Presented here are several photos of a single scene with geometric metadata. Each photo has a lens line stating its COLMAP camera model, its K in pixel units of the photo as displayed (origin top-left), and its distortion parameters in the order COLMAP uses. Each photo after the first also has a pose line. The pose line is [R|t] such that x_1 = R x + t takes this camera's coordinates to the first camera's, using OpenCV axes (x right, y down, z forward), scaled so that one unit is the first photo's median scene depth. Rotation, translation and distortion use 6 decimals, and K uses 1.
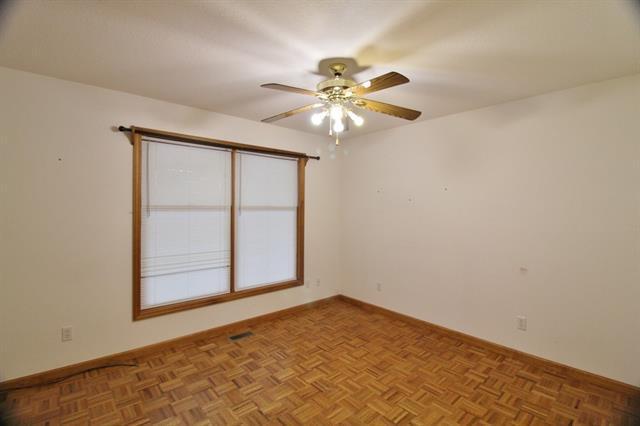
lens RADIAL K [[297.2, 0, 321.8], [0, 297.2, 209.1], [0, 0, 1]] dist [0.000005, -0.000760]
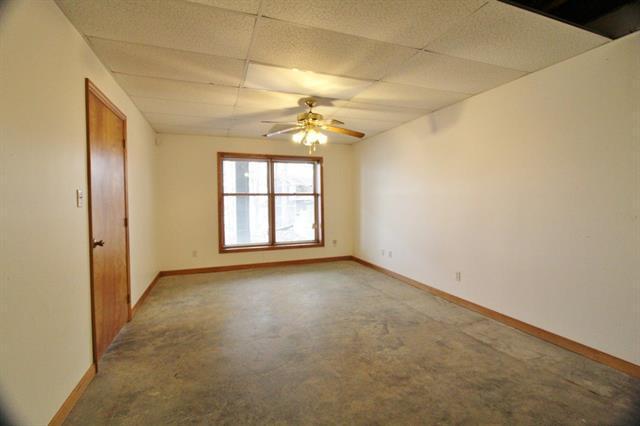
lens RADIAL K [[297.2, 0, 321.8], [0, 297.2, 209.1], [0, 0, 1]] dist [0.000005, -0.000760]
pose [[0.946763, 0.004405, -0.321901, 0.593429], [0.010293, 0.998981, 0.043944, 0.008014], [0.321767, -0.044917, 0.945753, -0.581089]]
